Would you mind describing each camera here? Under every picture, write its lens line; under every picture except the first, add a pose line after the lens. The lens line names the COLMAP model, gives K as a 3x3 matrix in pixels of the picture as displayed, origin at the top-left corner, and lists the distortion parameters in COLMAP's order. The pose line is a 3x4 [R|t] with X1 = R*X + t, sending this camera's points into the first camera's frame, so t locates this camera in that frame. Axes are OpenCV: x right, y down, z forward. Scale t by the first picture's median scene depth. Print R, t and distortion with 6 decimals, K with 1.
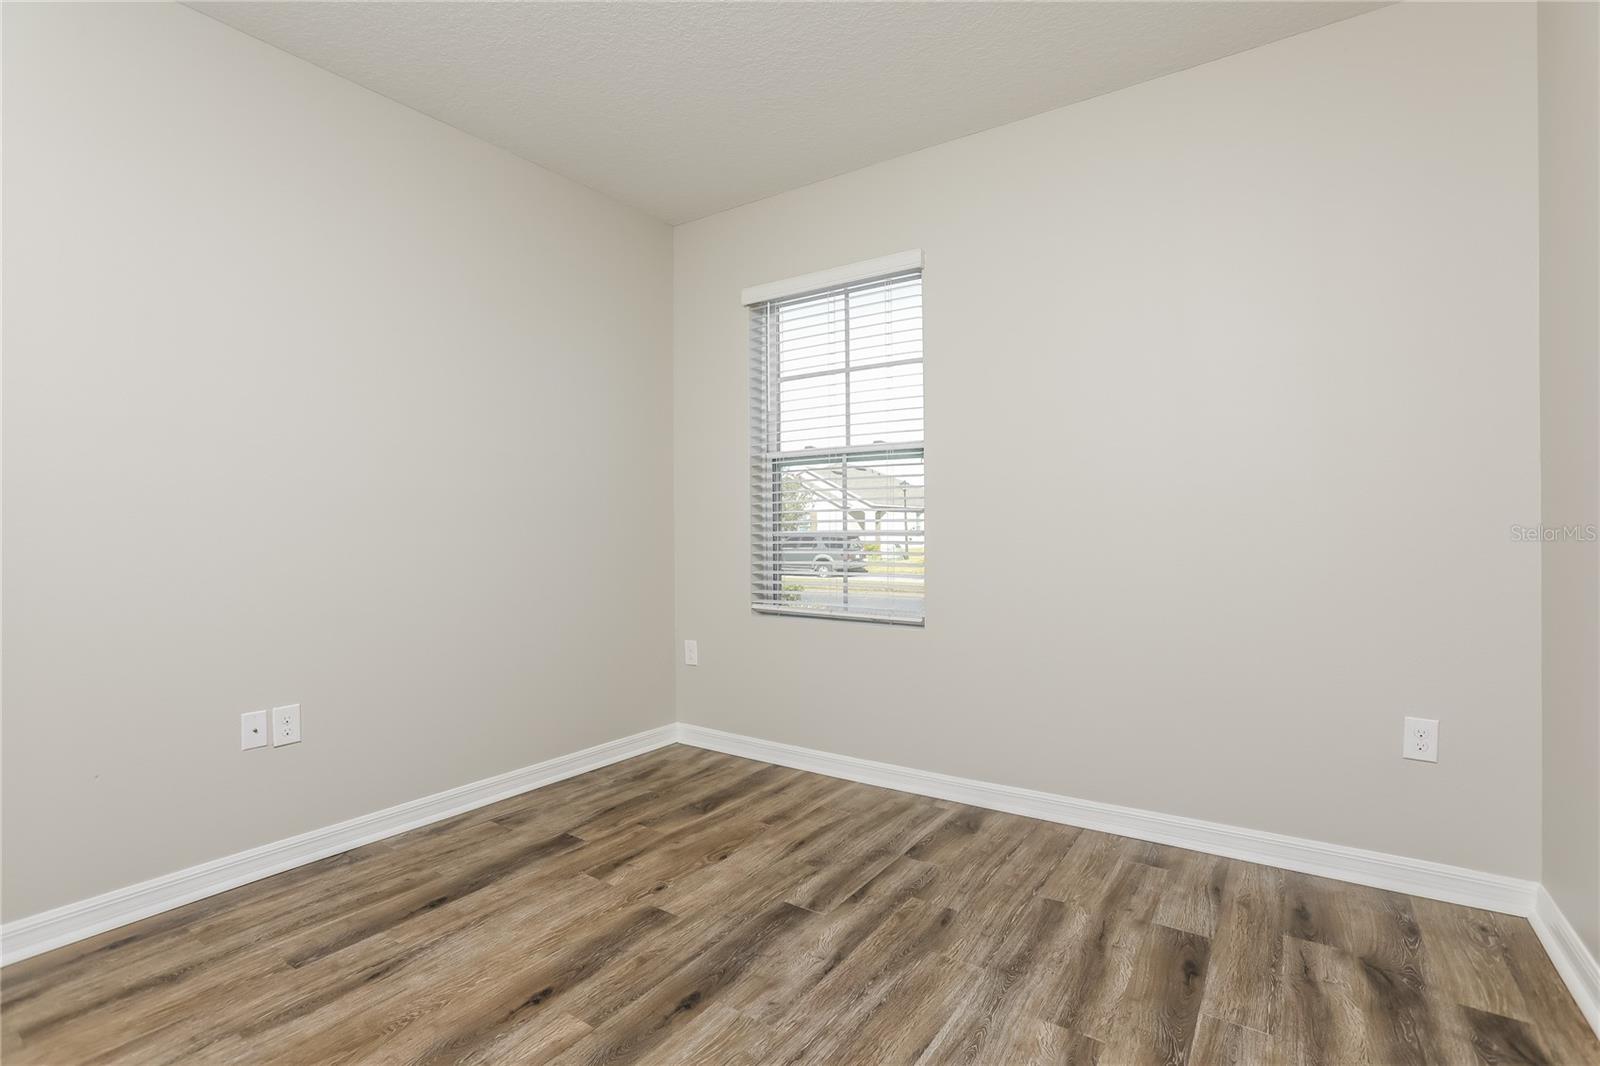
lens RADIAL K [[771.9, 0, 791.6], [0, 771.9, 524.4], [0, 0, 1]] dist [-0.017753, 0.001829]
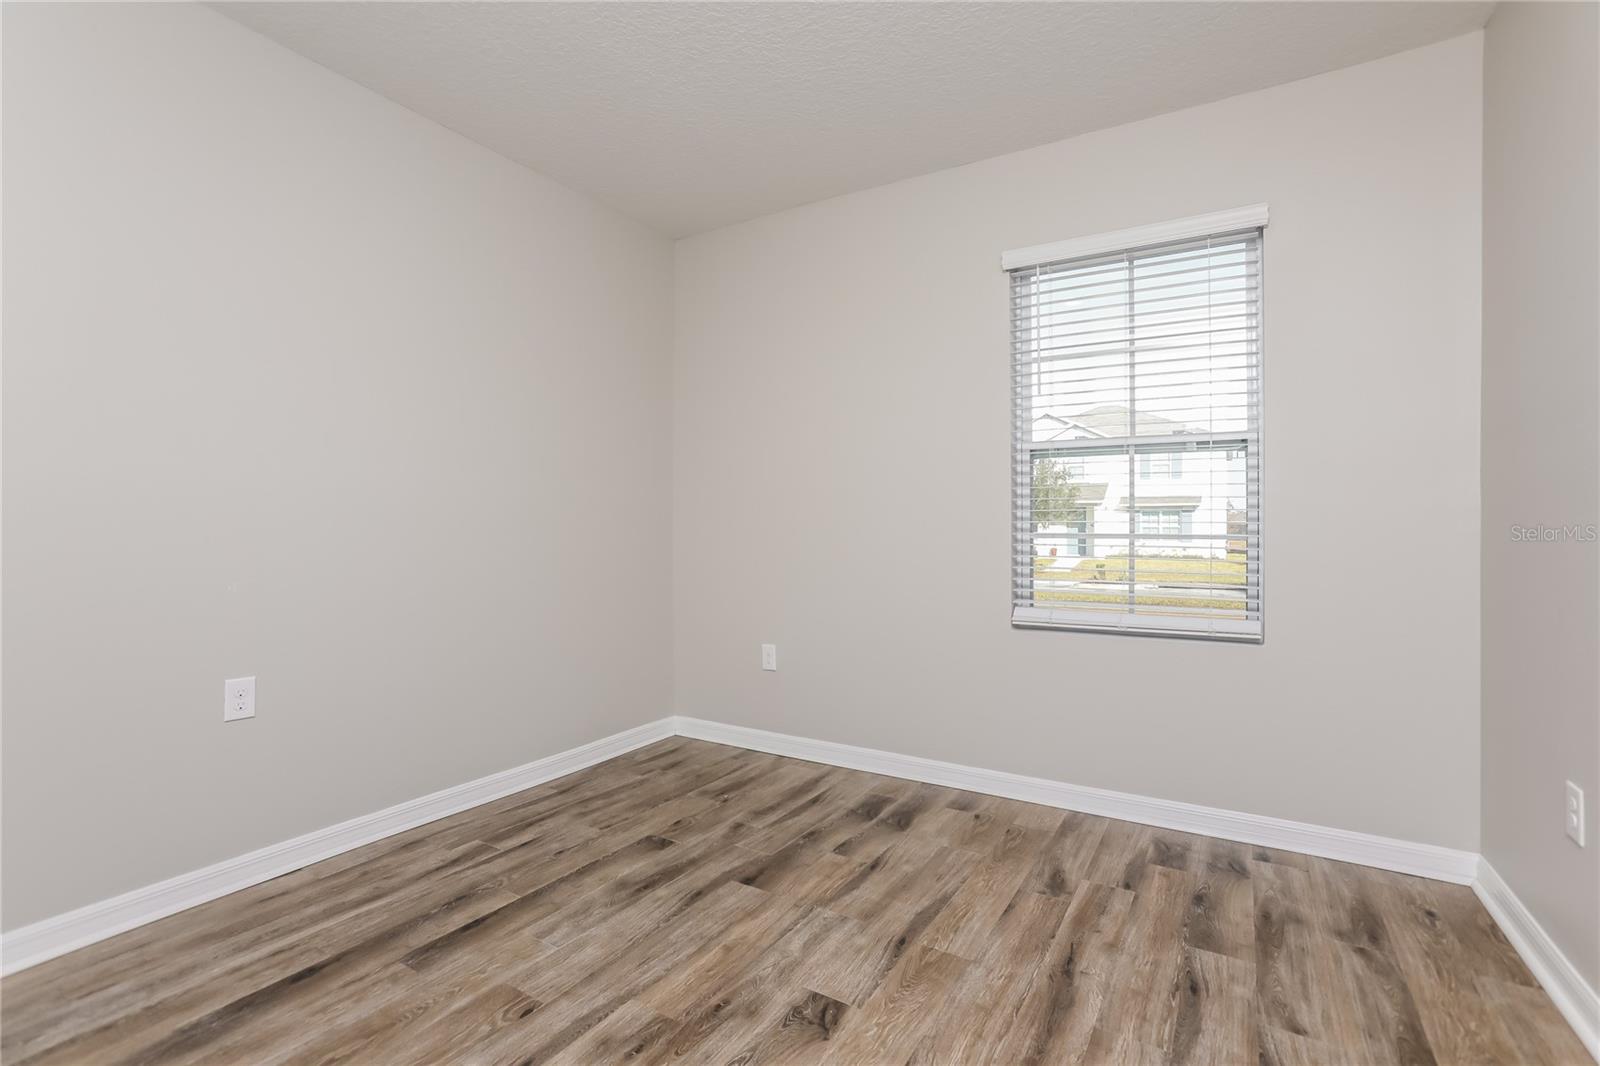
lens RADIAL K [[723.1, 0, 806.6], [0, 723.1, 539.6], [0, 0, 1]] dist [-0.027180, 0.006229]
pose [[0.997545, 0.026443, 0.064843, -0.332851], [-0.027407, 0.999526, 0.014025, 0.013150], [-0.064441, -0.015768, 0.997797, 0.208347]]
